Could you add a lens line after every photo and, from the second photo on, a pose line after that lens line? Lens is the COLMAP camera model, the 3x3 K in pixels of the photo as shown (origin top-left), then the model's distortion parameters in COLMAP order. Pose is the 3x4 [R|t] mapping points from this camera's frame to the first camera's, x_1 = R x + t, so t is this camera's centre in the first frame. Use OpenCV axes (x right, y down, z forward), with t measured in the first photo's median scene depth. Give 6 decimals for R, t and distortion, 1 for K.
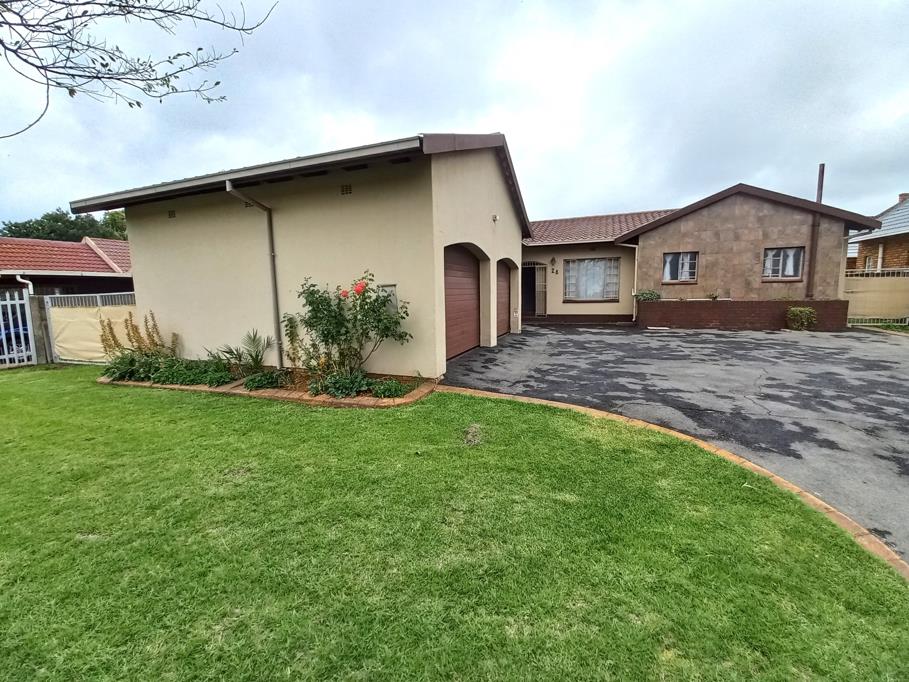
lens RADIAL K [[358.9, 0, 461.0], [0, 358.9, 338.7], [0, 0, 1]] dist [0.024849, -0.021376]
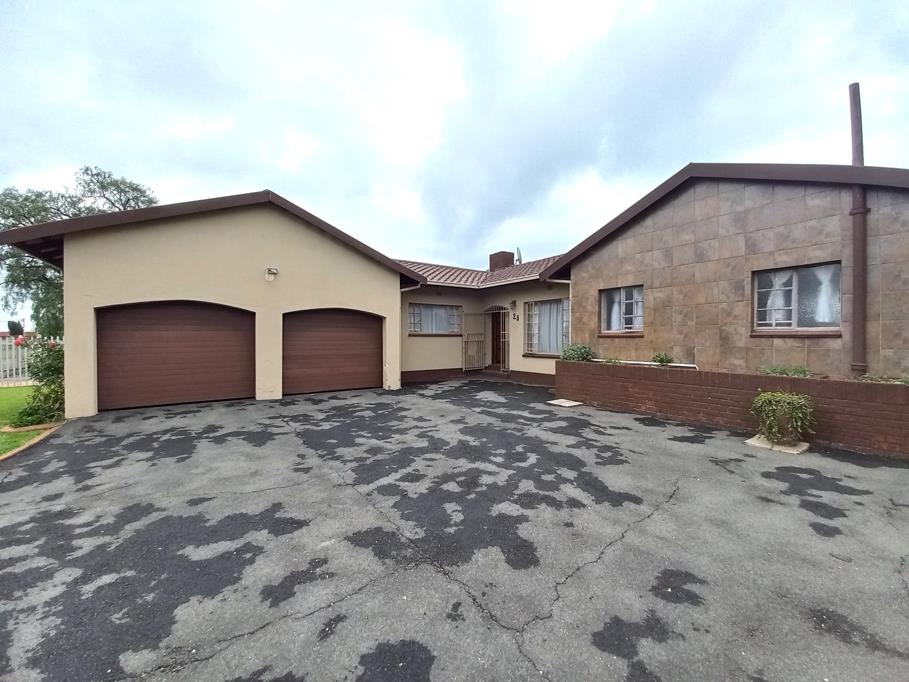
lens RADIAL K [[358.9, 0, 461.0], [0, 358.9, 338.7], [0, 0, 1]] dist [0.024849, -0.021376]
pose [[0.827968, 0.019427, -0.560439, 0.775908], [-0.083194, 0.992596, -0.088500, -0.073966], [0.554570, 0.119901, 0.823454, 0.353375]]
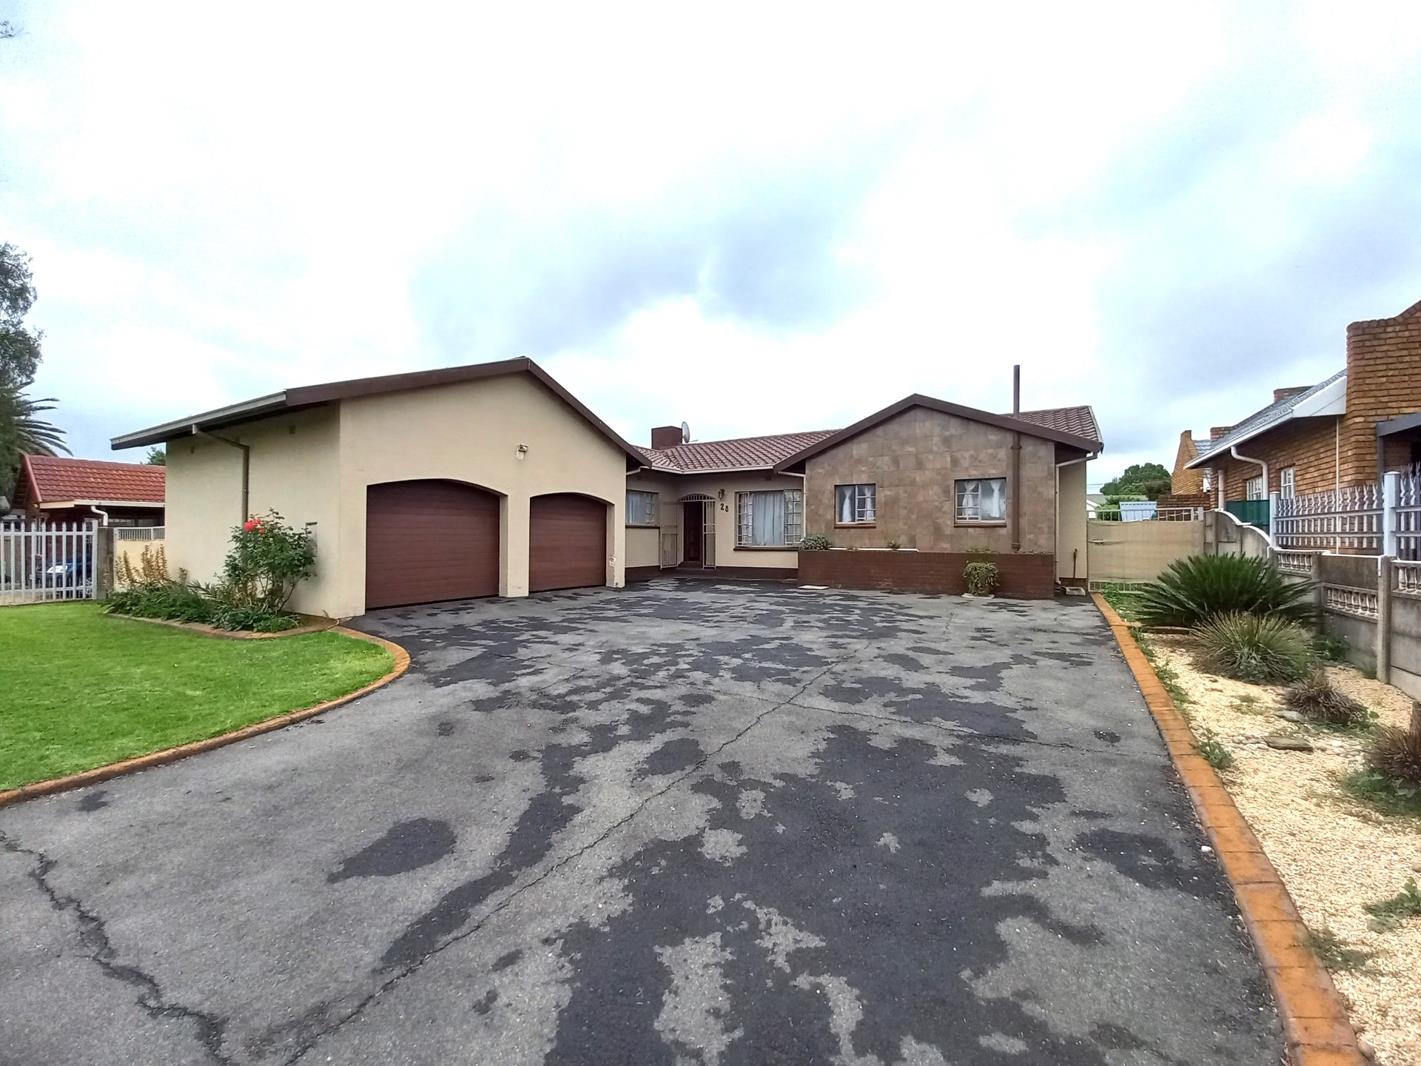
lens RADIAL K [[565.5, 0, 710.5], [0, 565.5, 533.0], [0, 0, 1]] dist [-0.011136, 0.000058]
pose [[0.984651, 0.018310, -0.173571, 0.552071], [-0.040944, 0.990963, -0.127731, 0.015919], [0.169664, 0.132877, 0.976503, -0.155023]]
